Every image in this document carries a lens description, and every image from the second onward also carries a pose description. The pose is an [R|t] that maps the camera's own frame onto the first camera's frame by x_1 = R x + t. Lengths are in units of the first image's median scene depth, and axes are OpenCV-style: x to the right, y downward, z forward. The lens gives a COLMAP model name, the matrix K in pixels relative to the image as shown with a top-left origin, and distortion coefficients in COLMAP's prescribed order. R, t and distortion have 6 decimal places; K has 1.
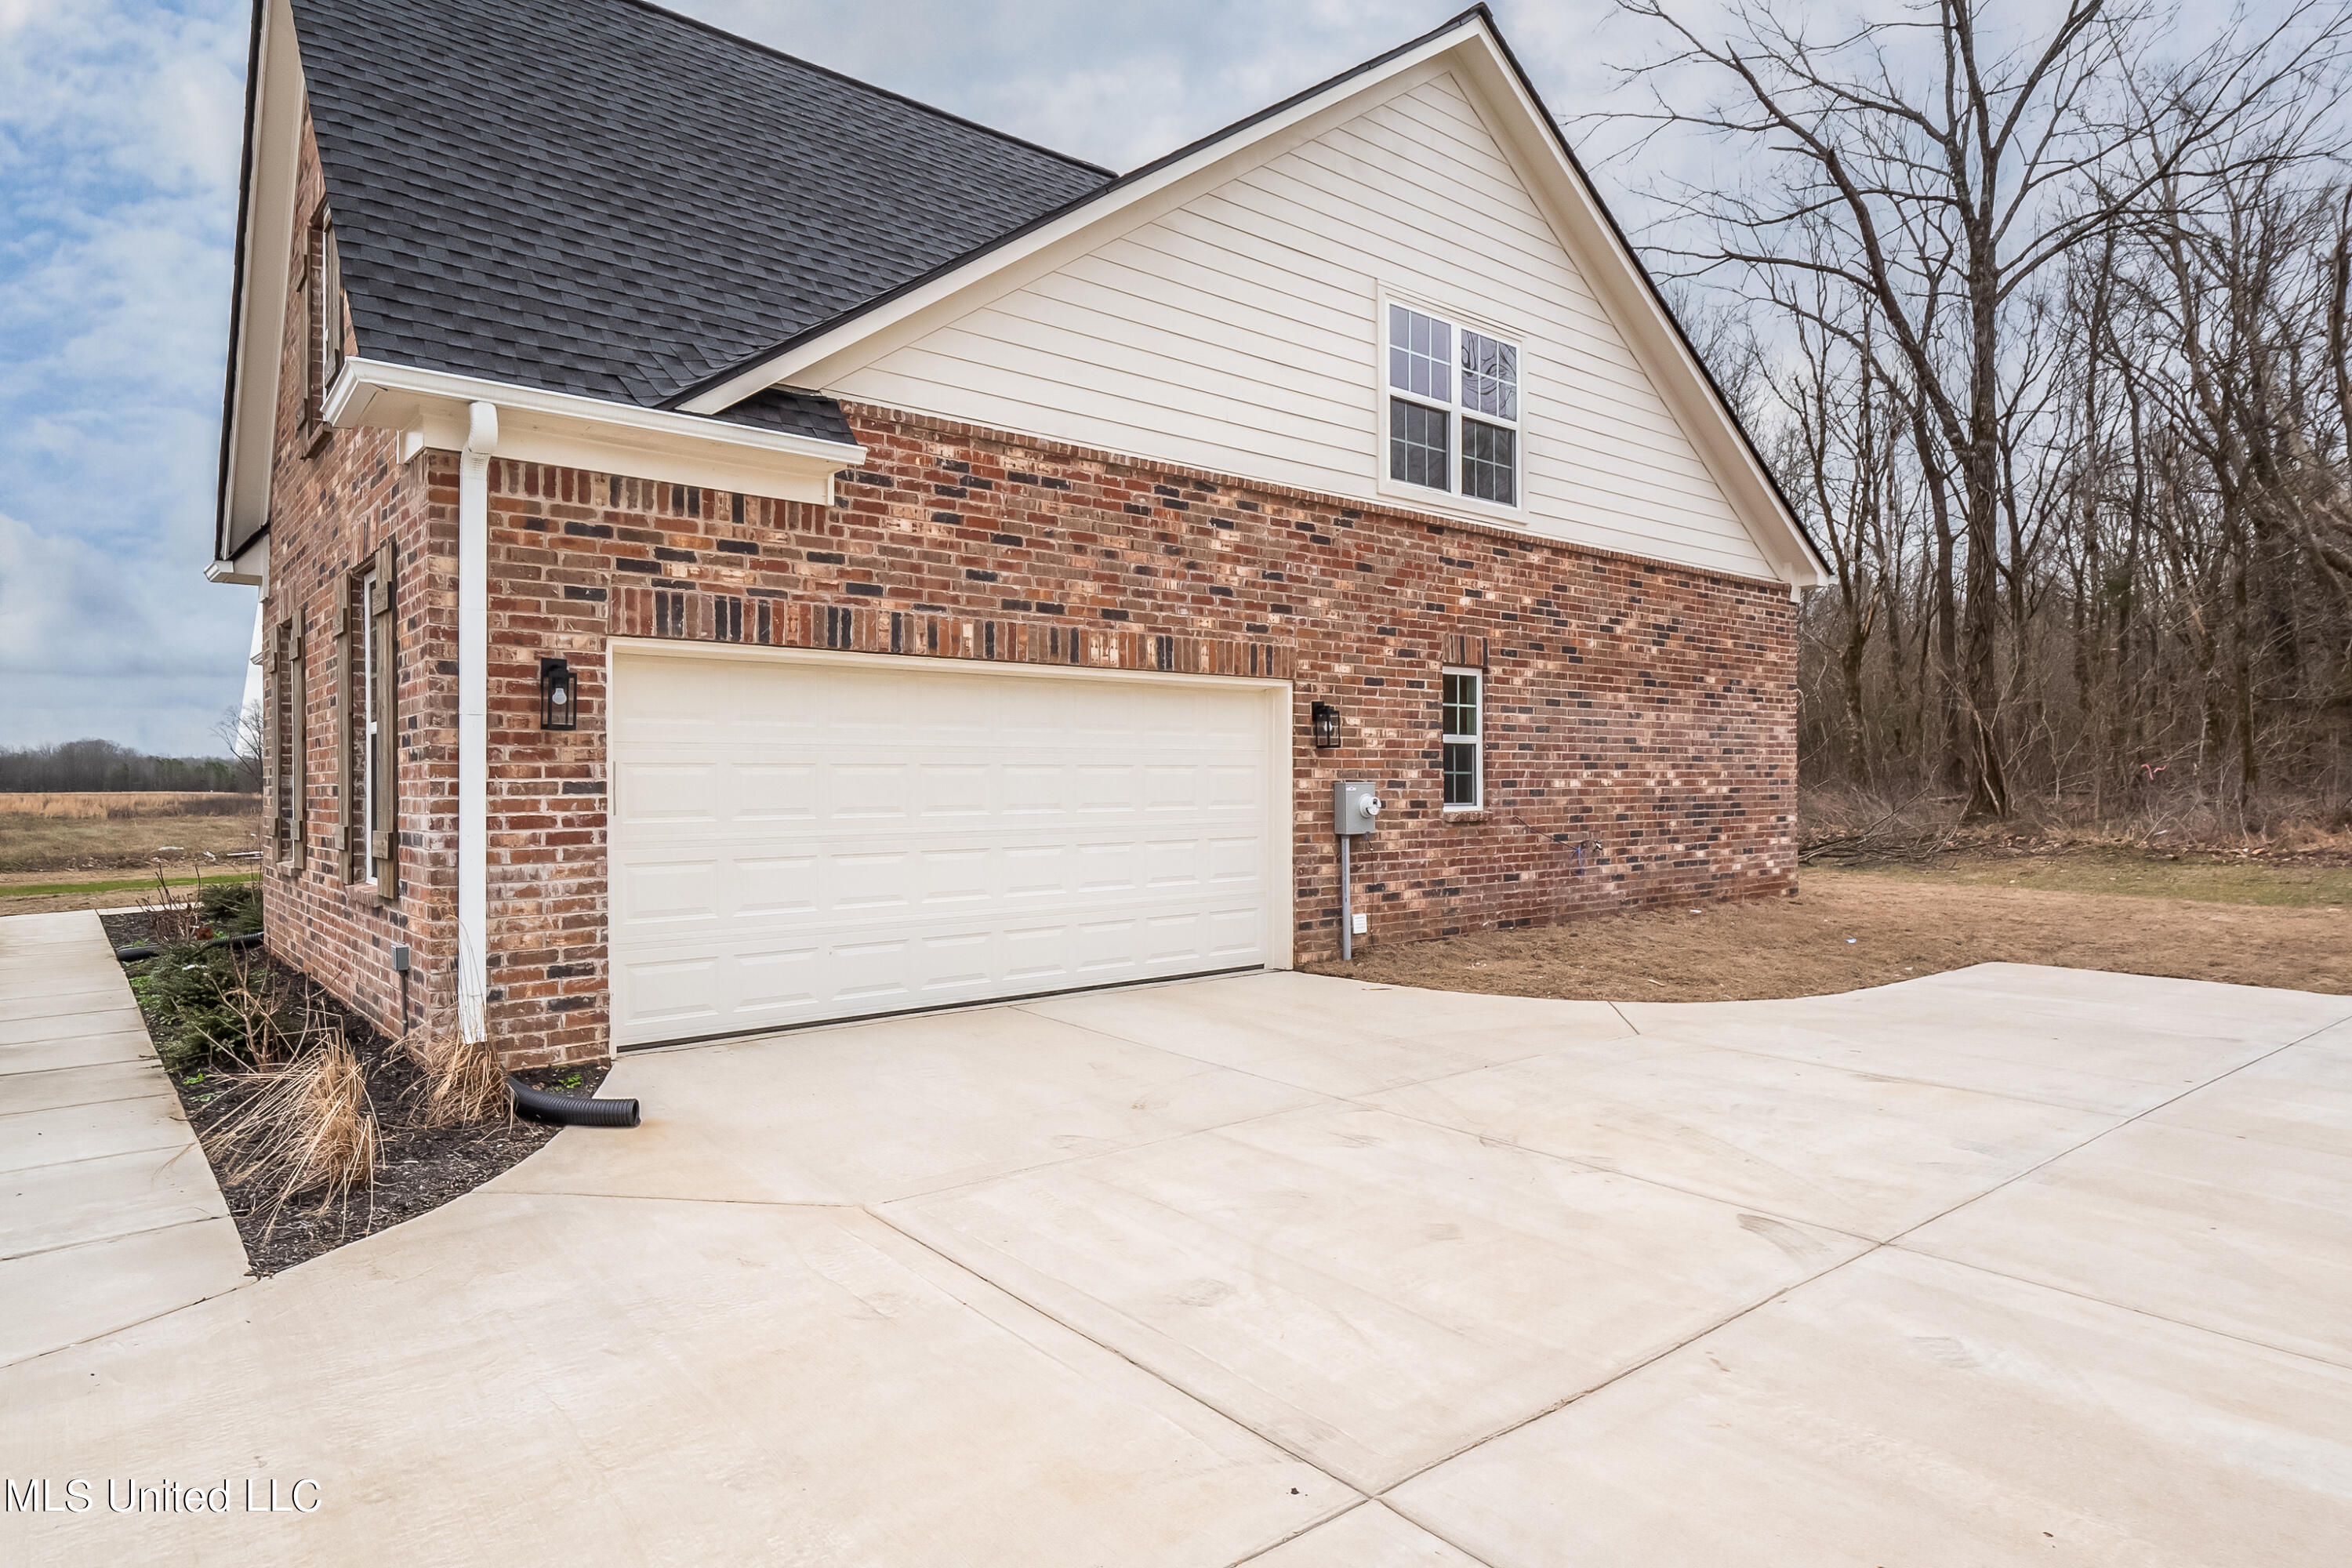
lens RADIAL K [[1359.3, 0, 1176.0], [0, 1359.3, 784.0], [0, 0, 1]] dist [0.004069, 0.000281]
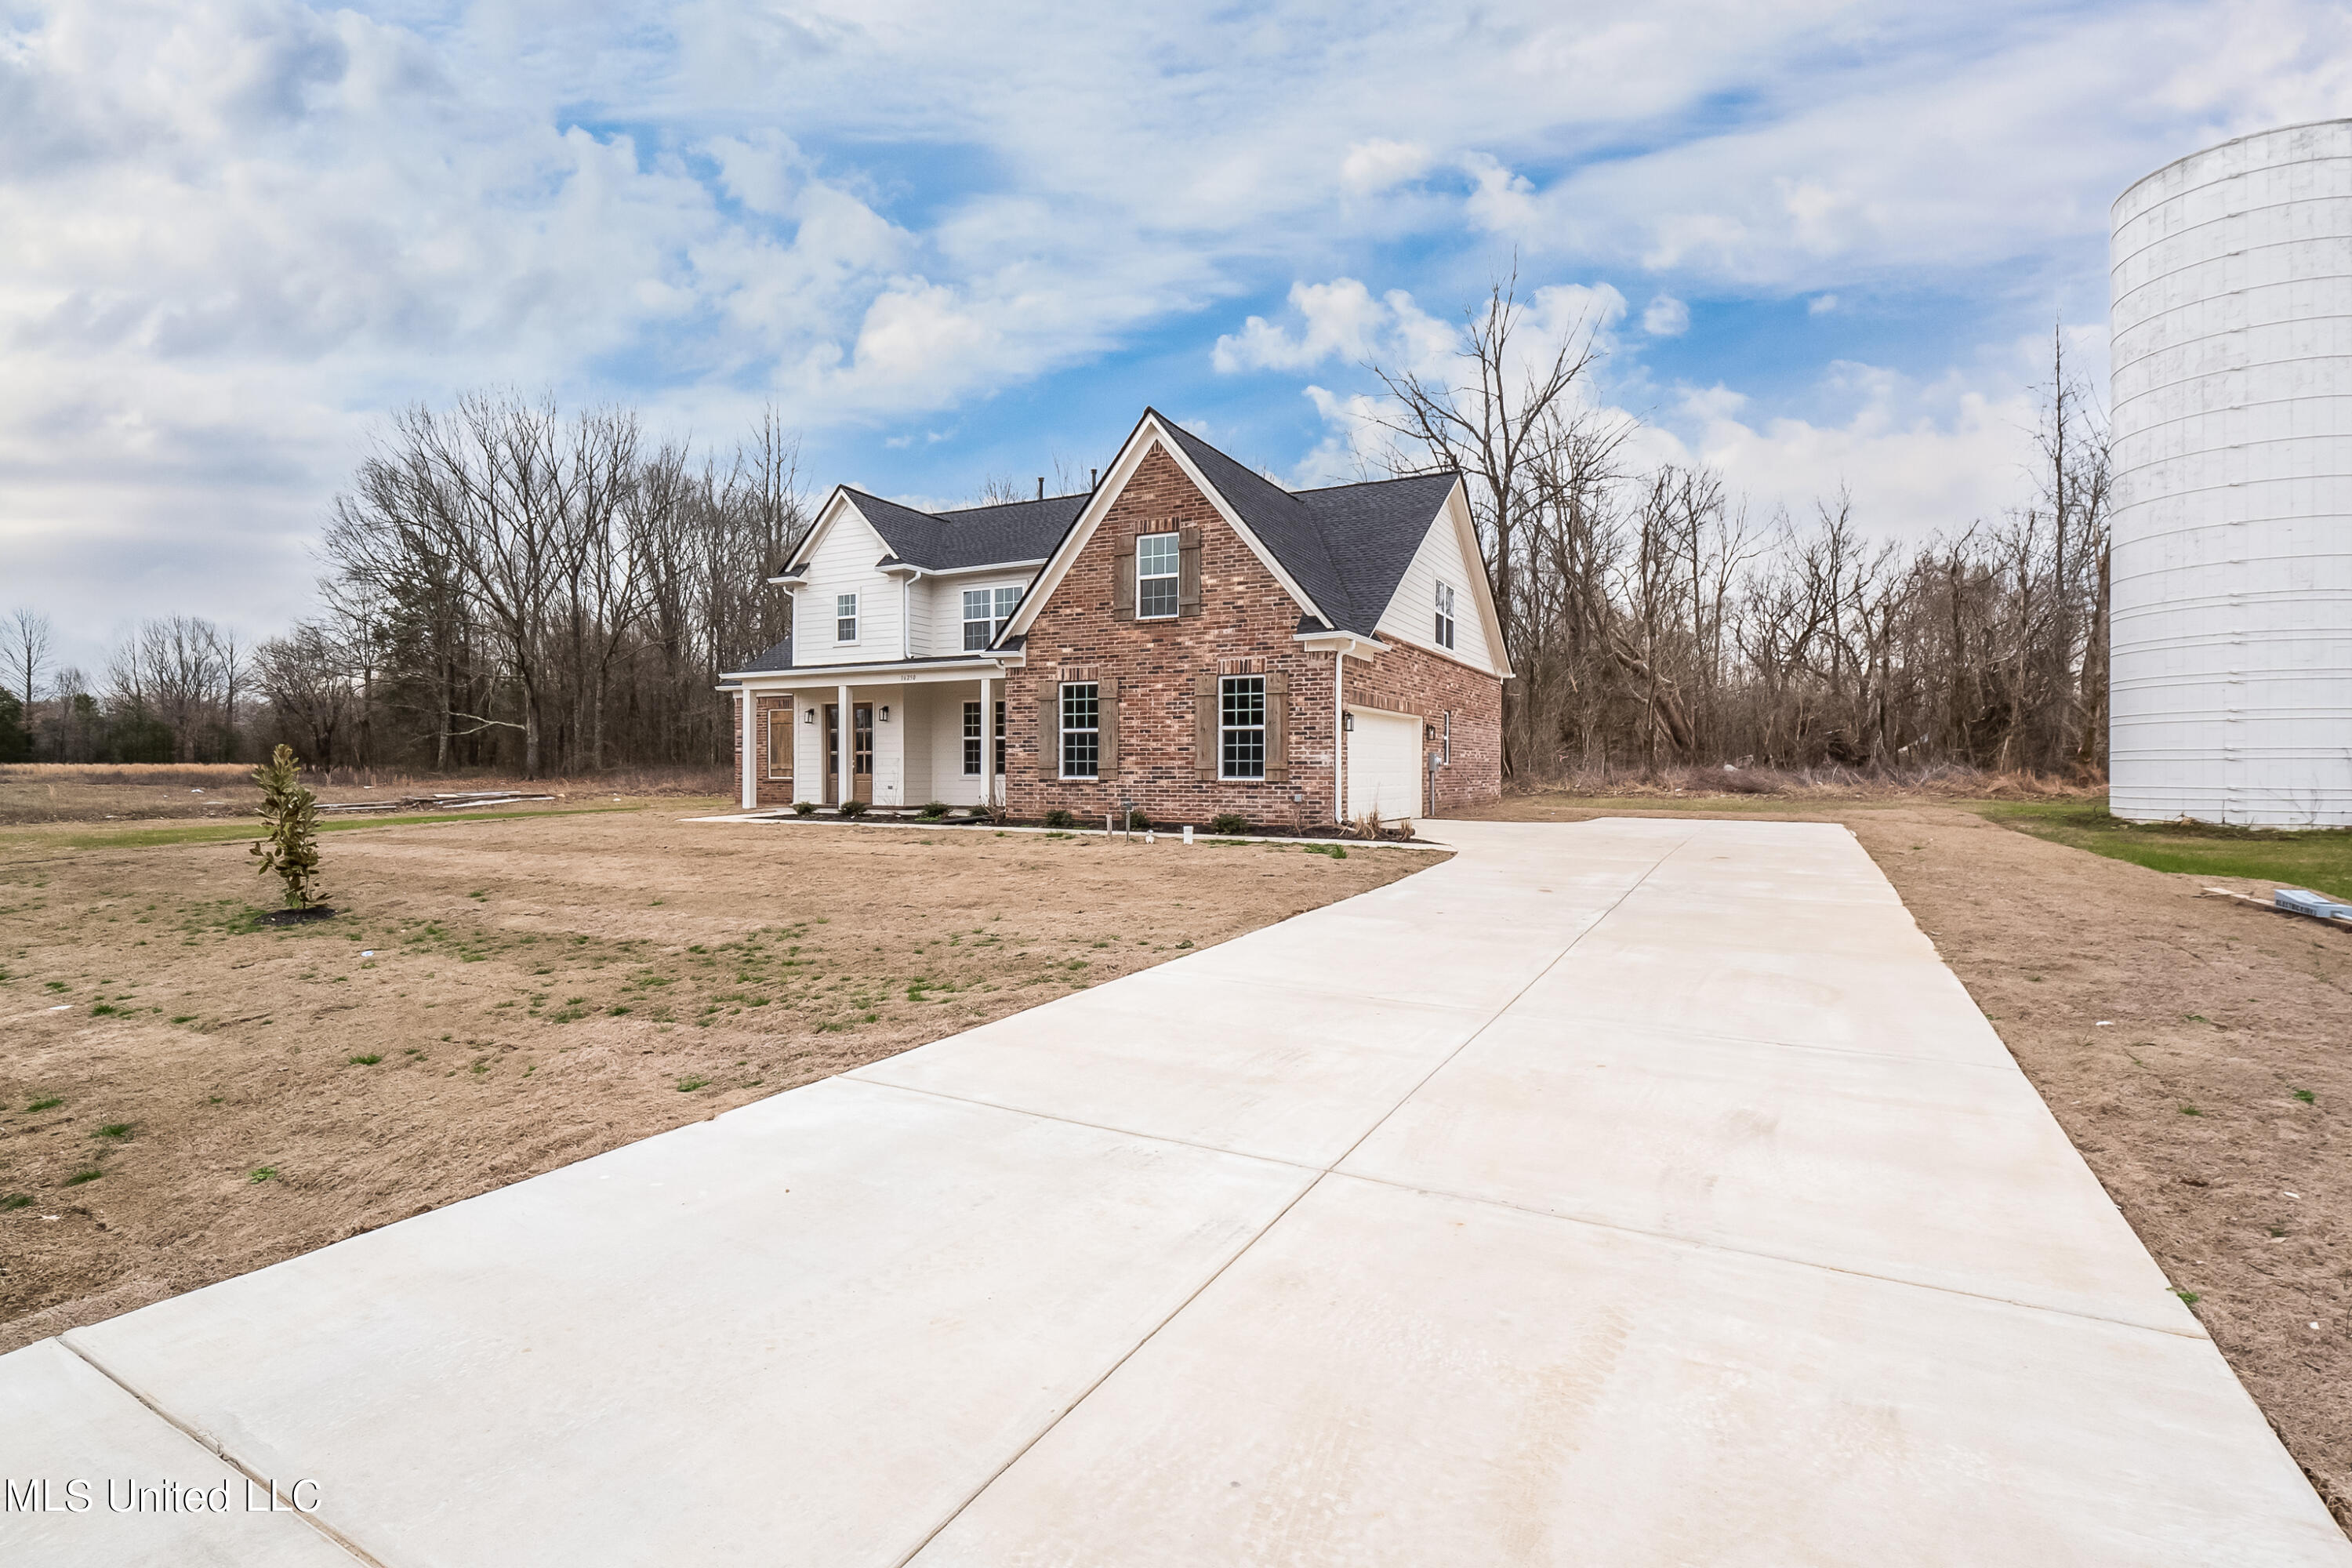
lens RADIAL K [[1091.1, 0, 1176.0], [0, 1091.1, 784.0], [0, 0, 1]] dist [-0.005734, -0.000987]
pose [[0.928820, 0.010026, 0.370397, -1.160092], [-0.016745, 0.999748, 0.014927, 0.037448], [-0.370154, -0.020067, 0.928754, -0.869964]]
